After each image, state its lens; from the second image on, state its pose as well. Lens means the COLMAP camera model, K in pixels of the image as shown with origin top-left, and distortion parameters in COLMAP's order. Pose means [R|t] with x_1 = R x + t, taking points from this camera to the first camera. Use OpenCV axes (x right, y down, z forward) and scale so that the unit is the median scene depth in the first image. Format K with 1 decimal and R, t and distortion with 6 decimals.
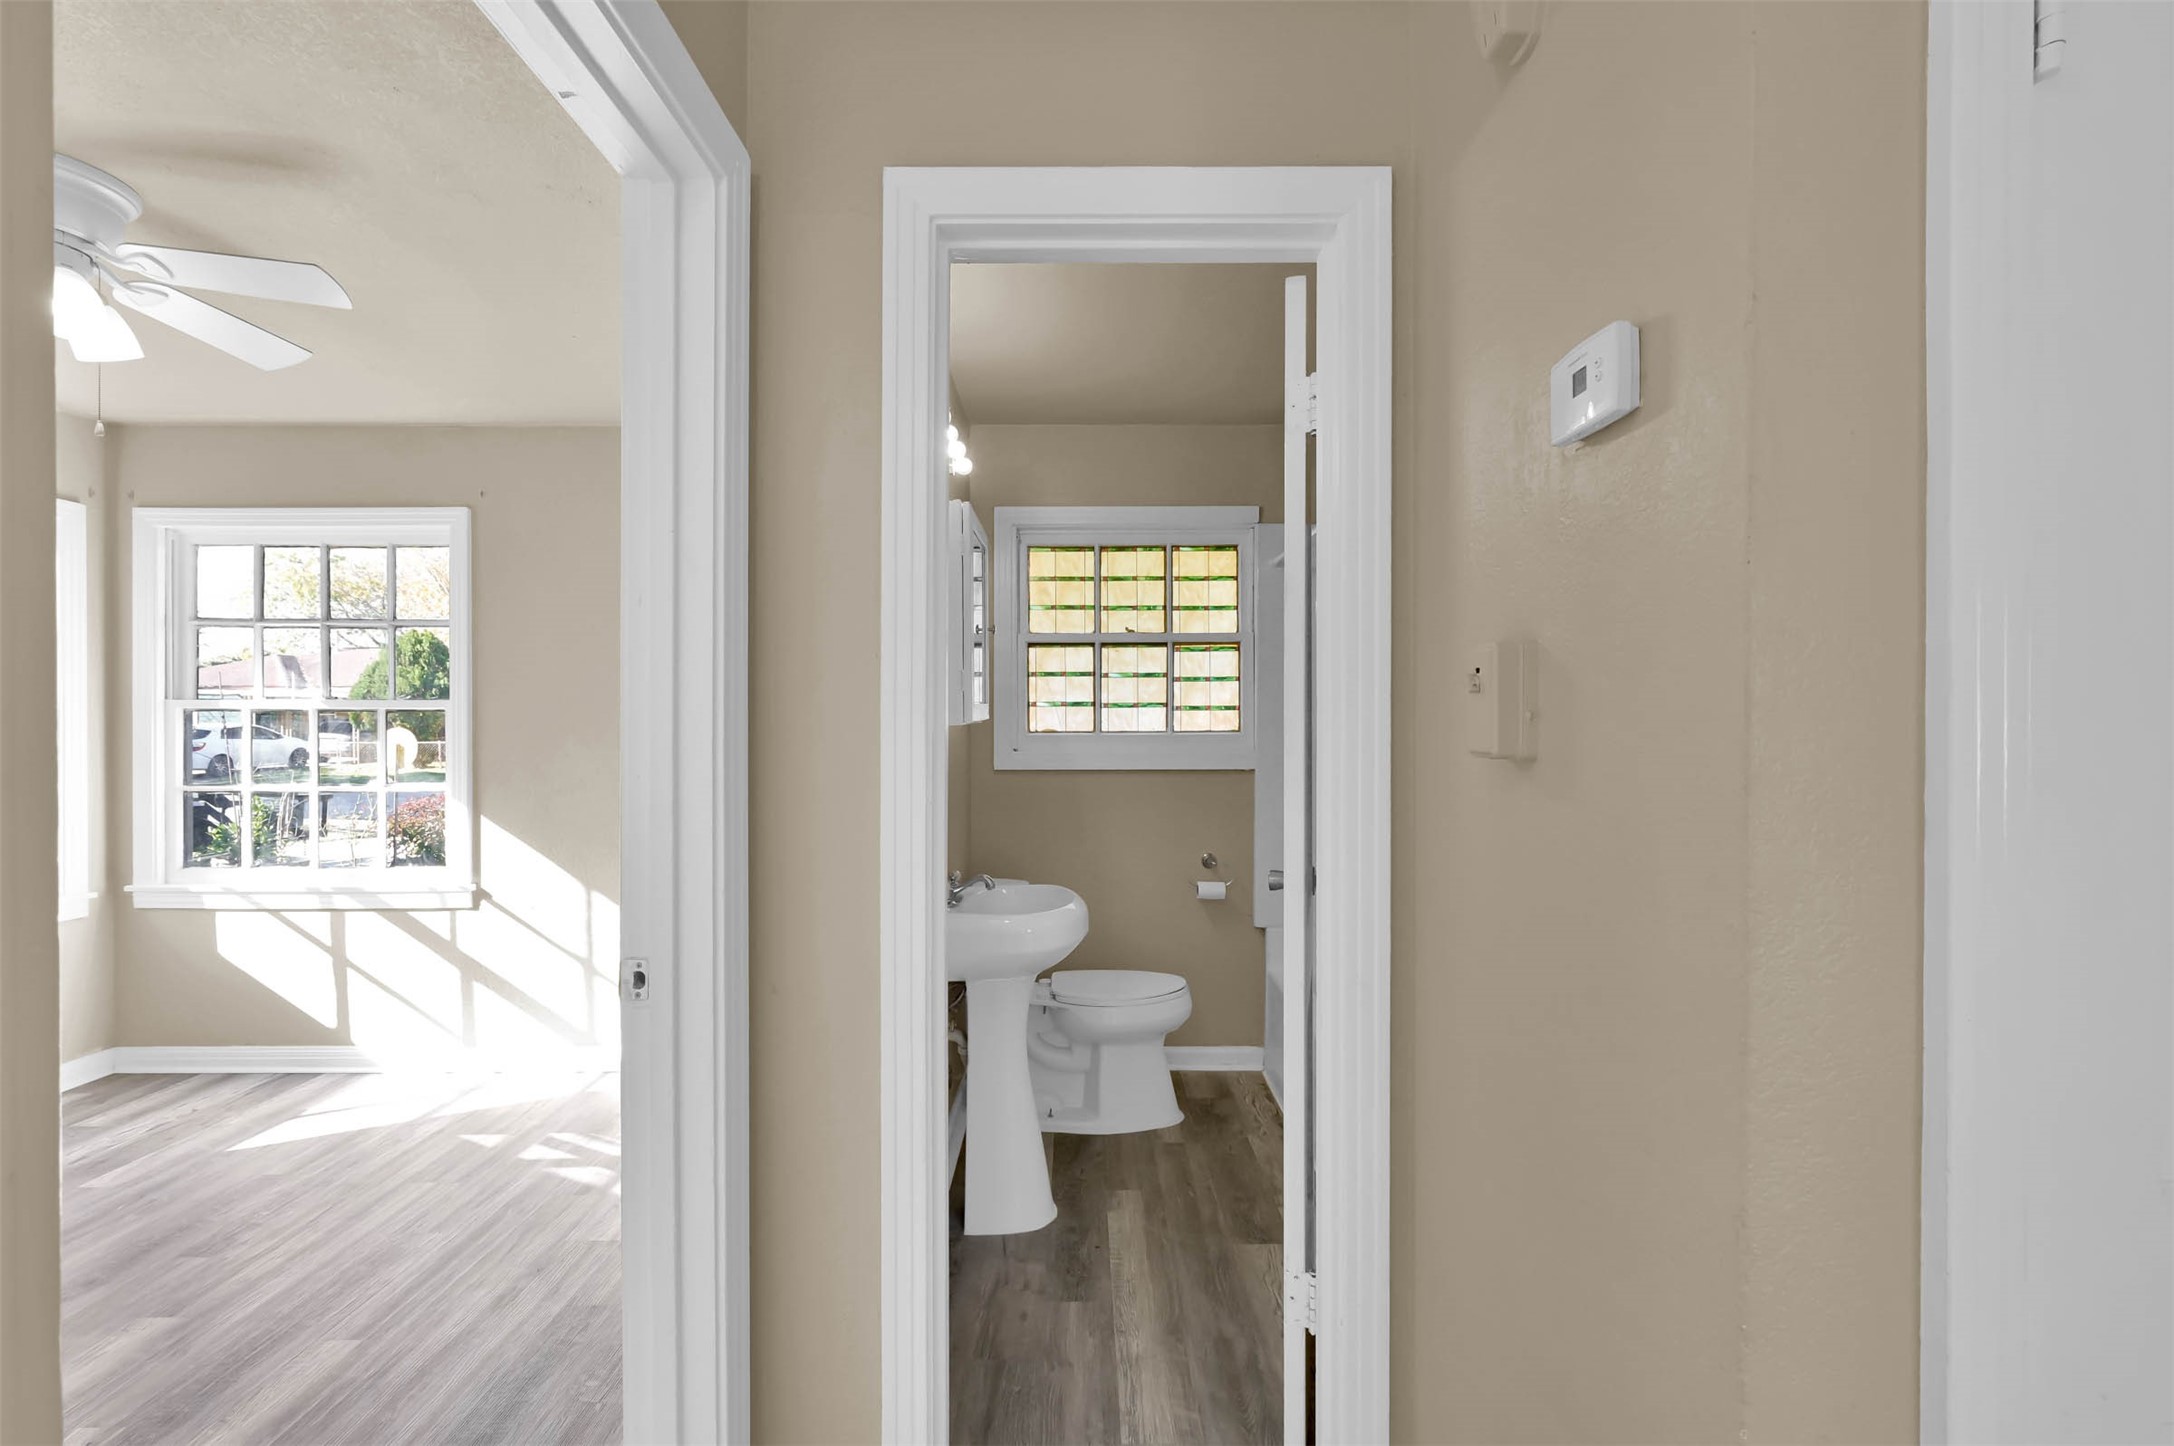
lens RADIAL K [[892.9, 0, 1102.1], [0, 892.9, 721.1], [0, 0, 1]] dist [0.001067, 0.000119]
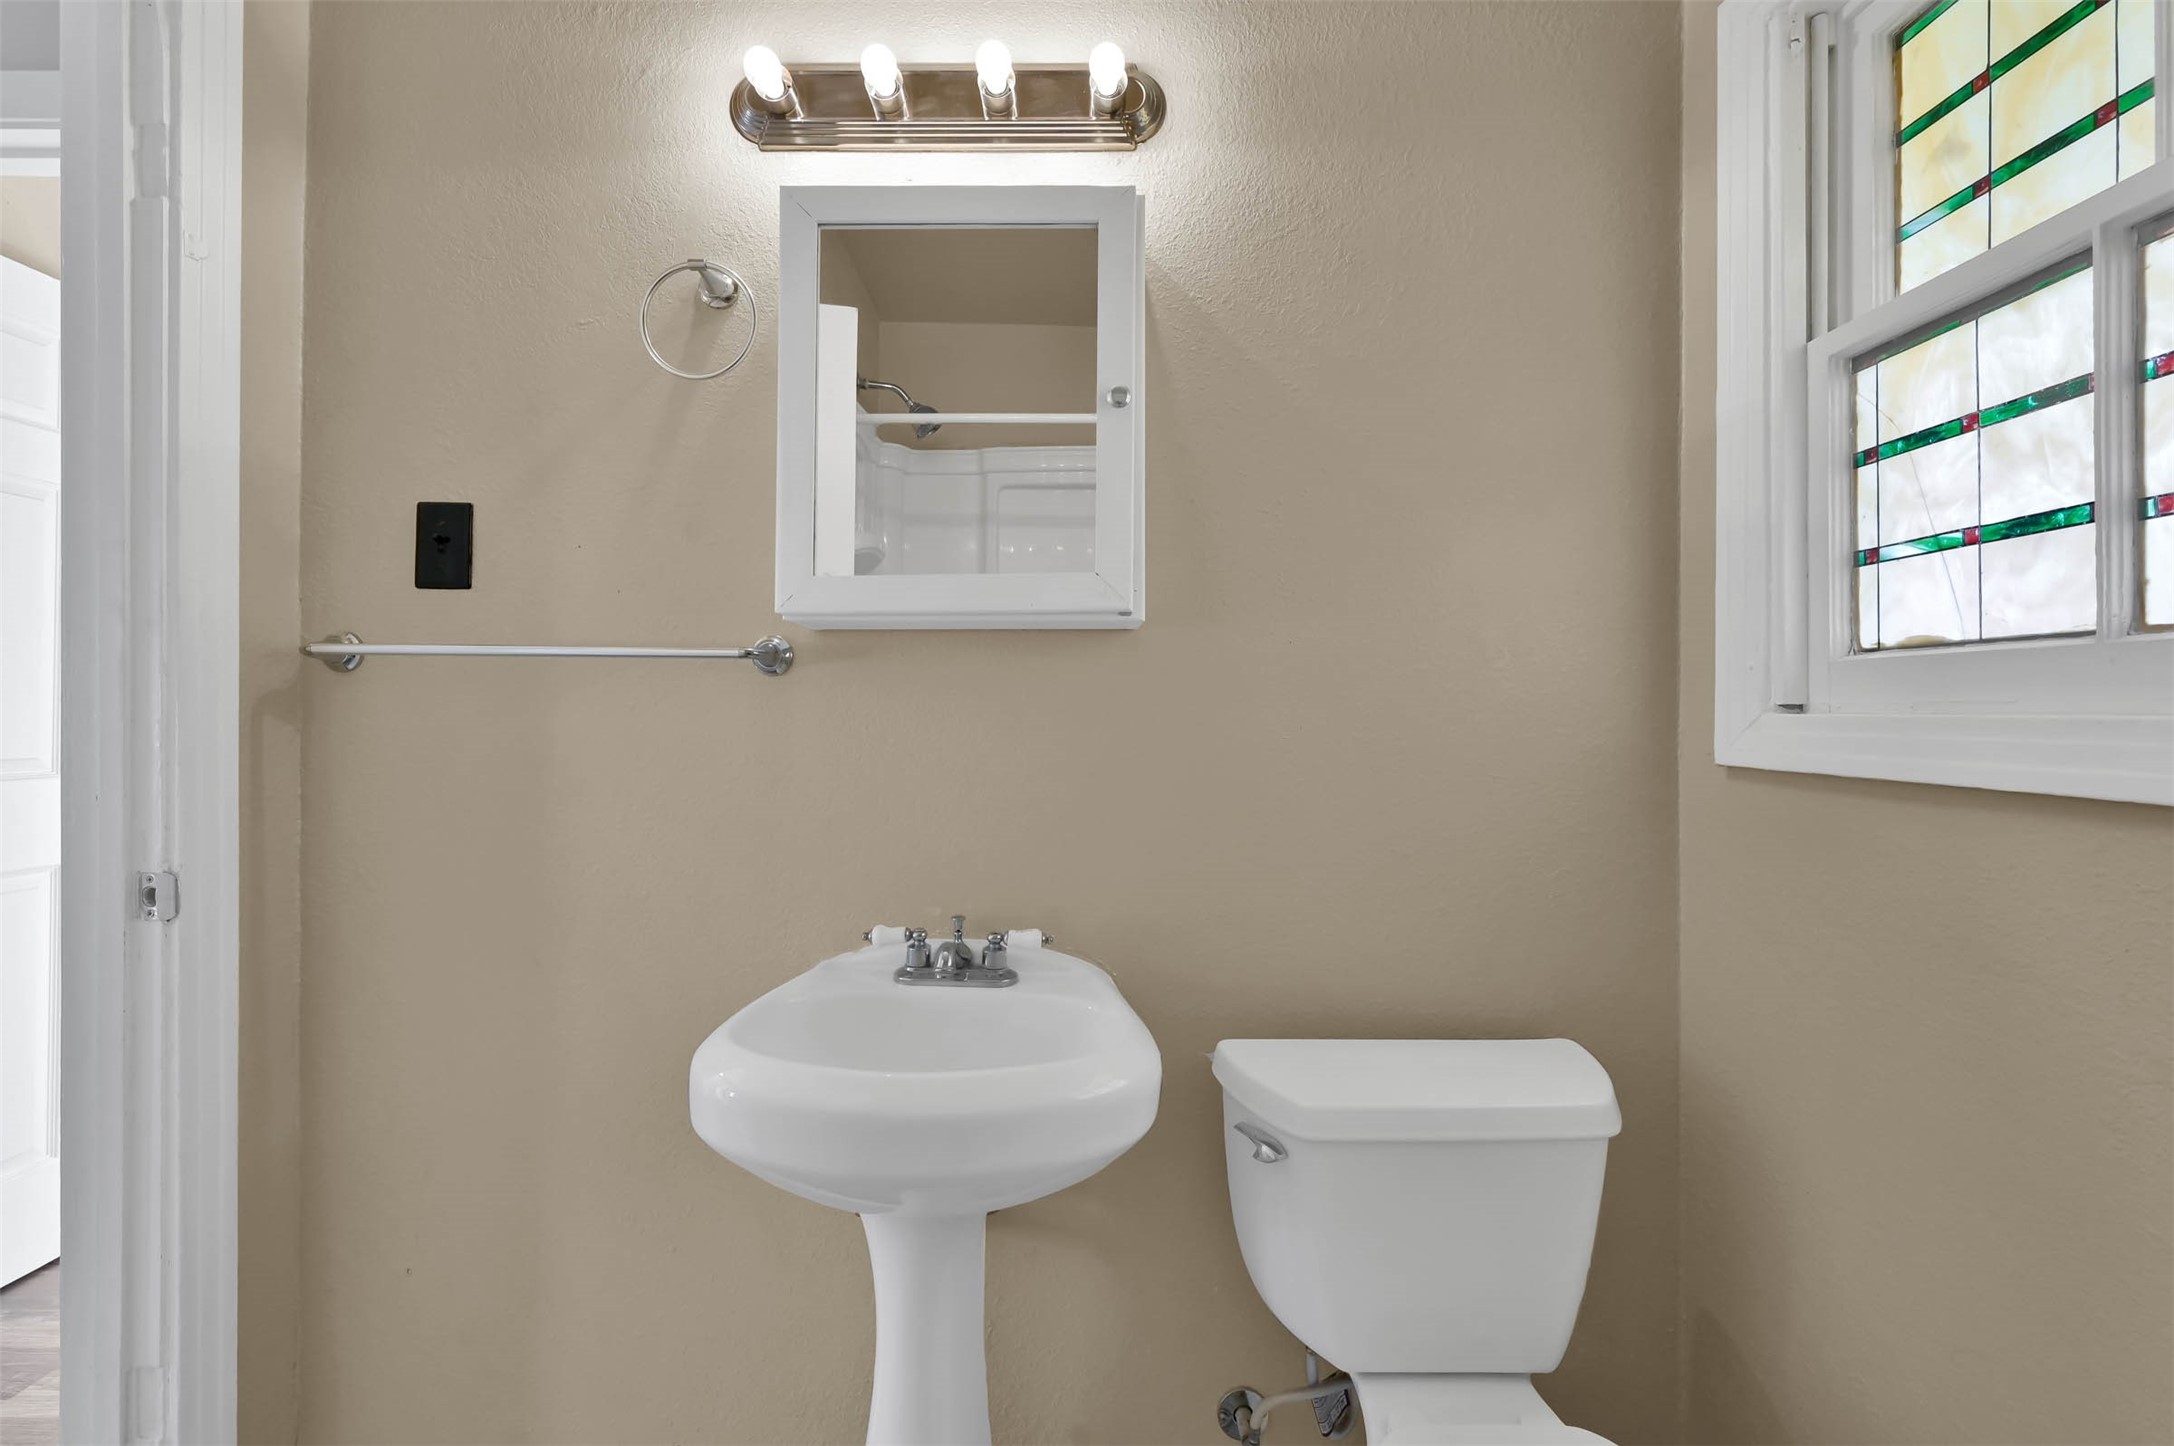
lens RADIAL K [[874.7, 0, 1087.1], [0, 874.7, 704.8], [0, 0, 1]] dist [0.000699, 0.000199]
pose [[-0.010457, -0.003372, -0.999940, 0.216781], [-0.001673, 0.999993, -0.003355, 0.031838], [0.999944, 0.001638, -0.010462, 0.742613]]
